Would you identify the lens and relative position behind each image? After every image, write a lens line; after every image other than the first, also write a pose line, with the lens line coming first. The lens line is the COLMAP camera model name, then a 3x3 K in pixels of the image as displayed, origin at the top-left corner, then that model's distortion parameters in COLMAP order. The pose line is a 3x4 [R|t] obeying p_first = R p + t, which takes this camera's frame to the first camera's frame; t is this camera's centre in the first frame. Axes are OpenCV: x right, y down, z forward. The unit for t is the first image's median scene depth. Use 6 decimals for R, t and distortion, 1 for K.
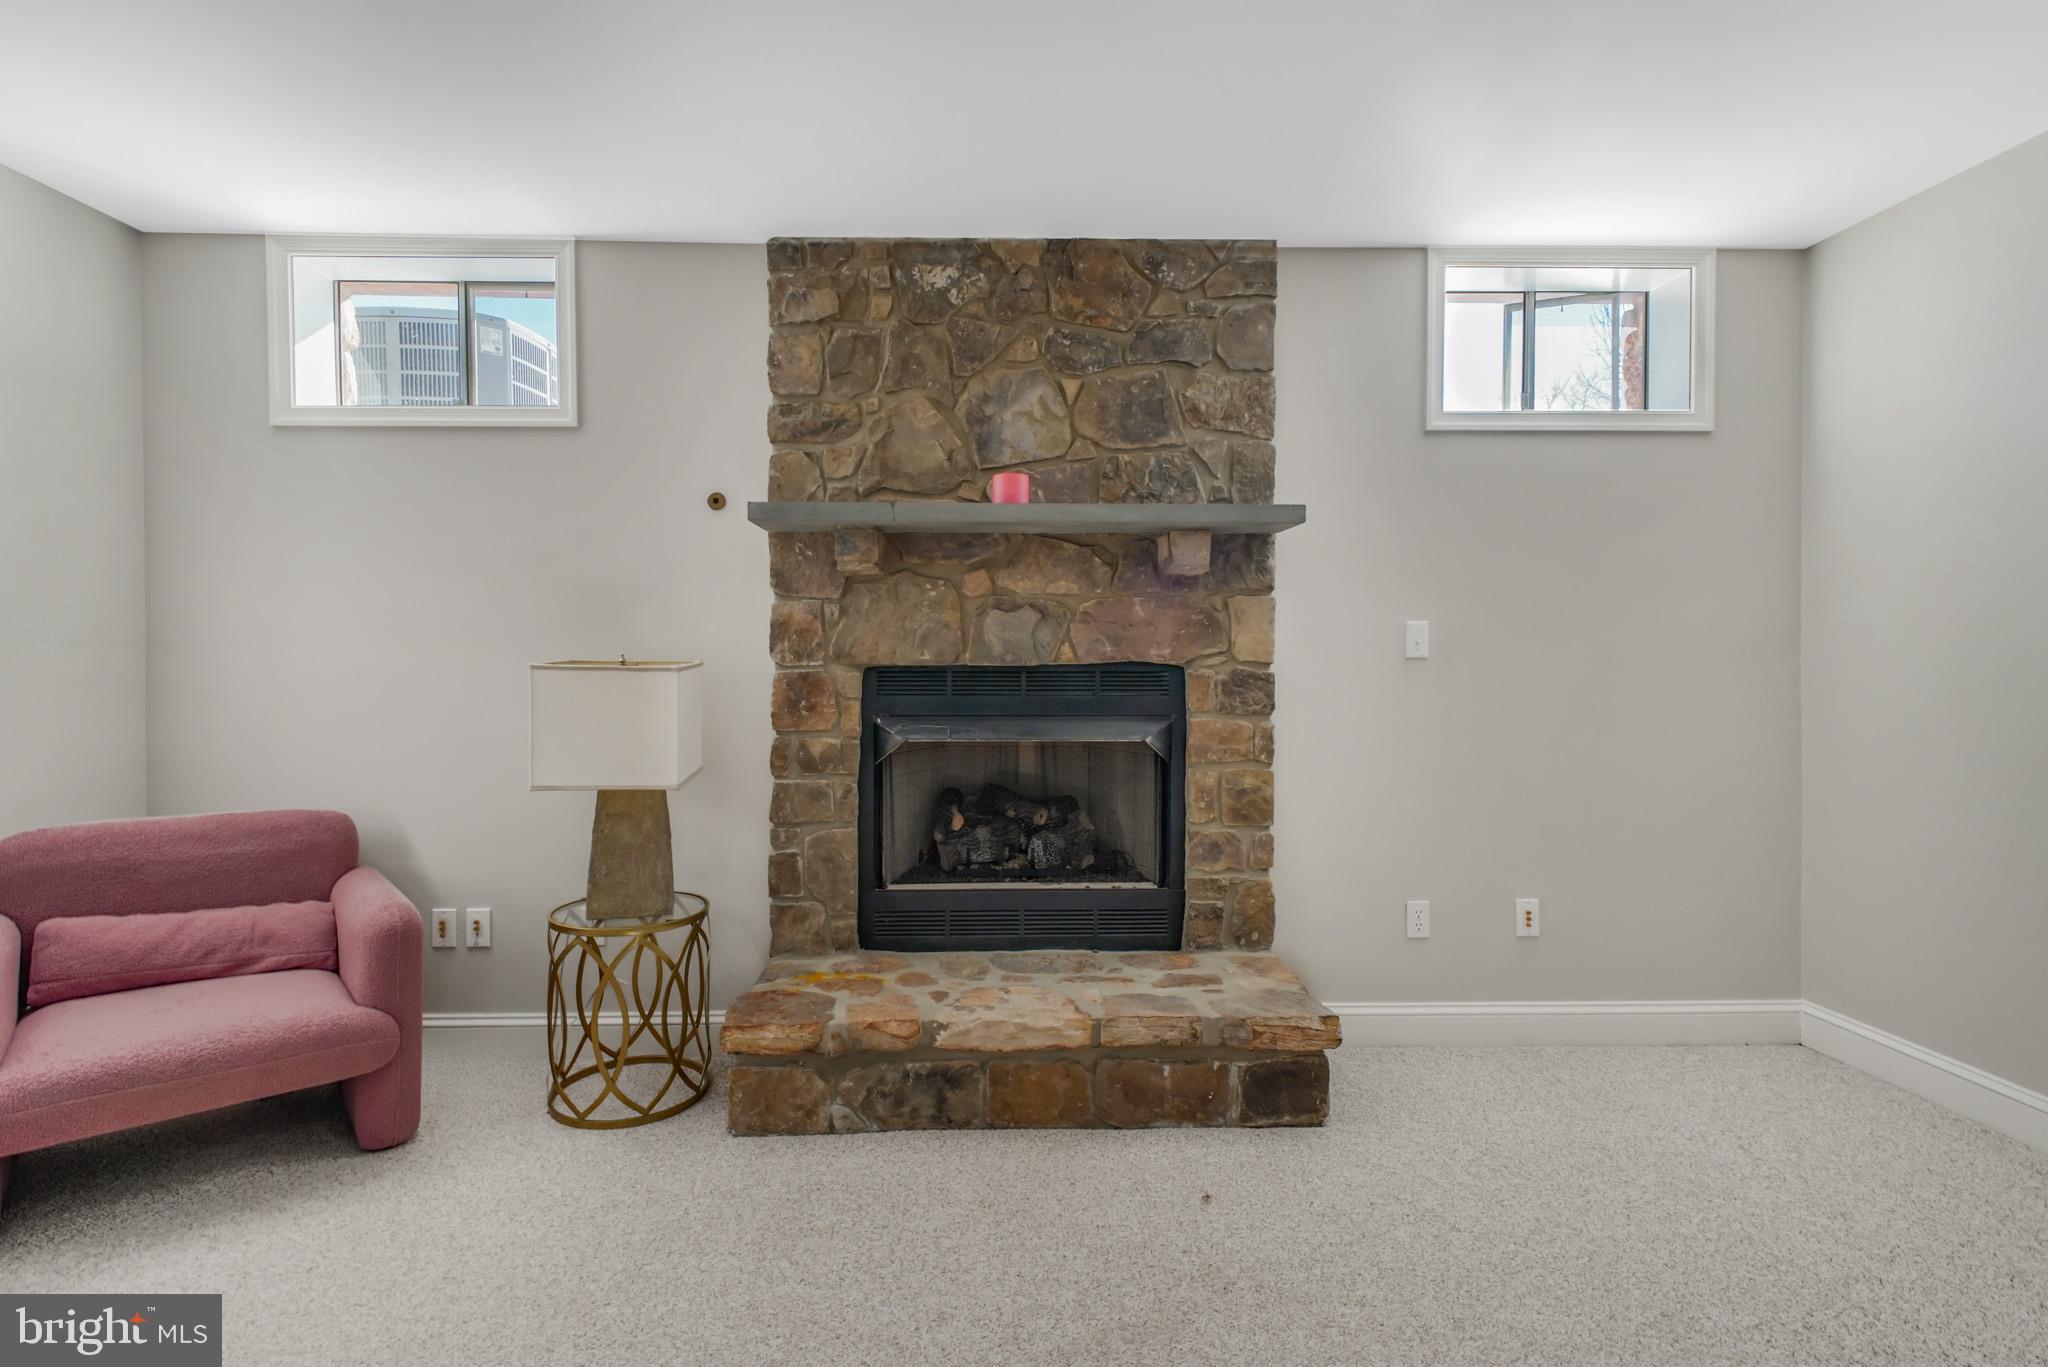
lens RADIAL K [[988.2, 0, 1004.9], [0, 988.2, 669.5], [0, 0, 1]] dist [0.020883, -0.003400]
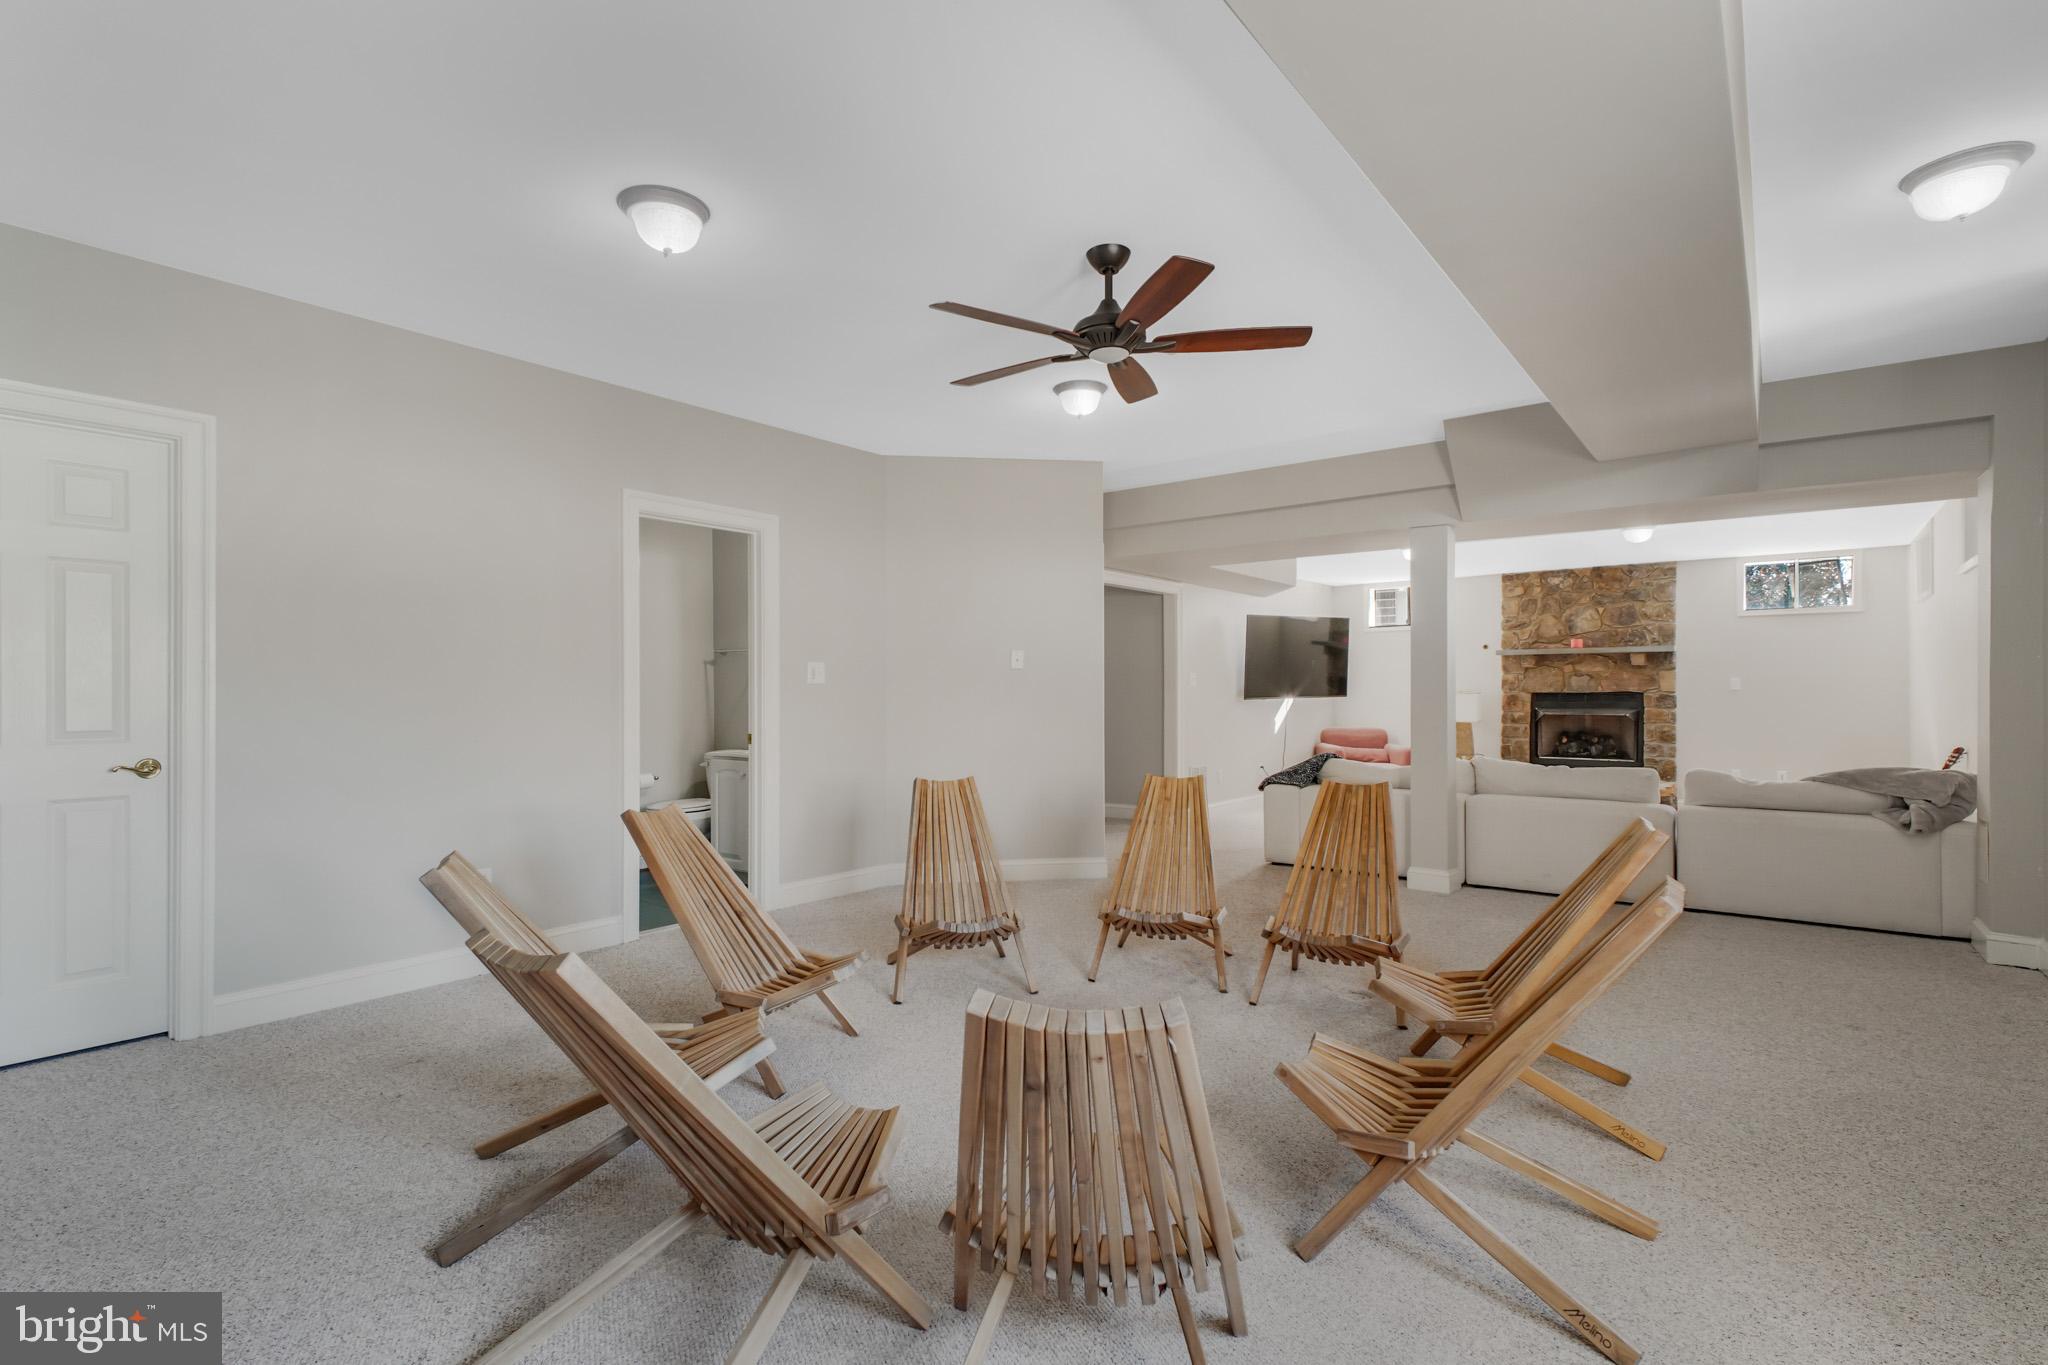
lens RADIAL K [[988.2, 0, 995.1], [0, 988.2, 694.5], [0, 0, 1]] dist [0.020883, -0.003400]
pose [[0.760344, 0.002054, -0.649518, 0.700398], [-0.007173, 0.999961, -0.005234, 0.035248], [0.649481, 0.008639, 0.760328, -2.912551]]
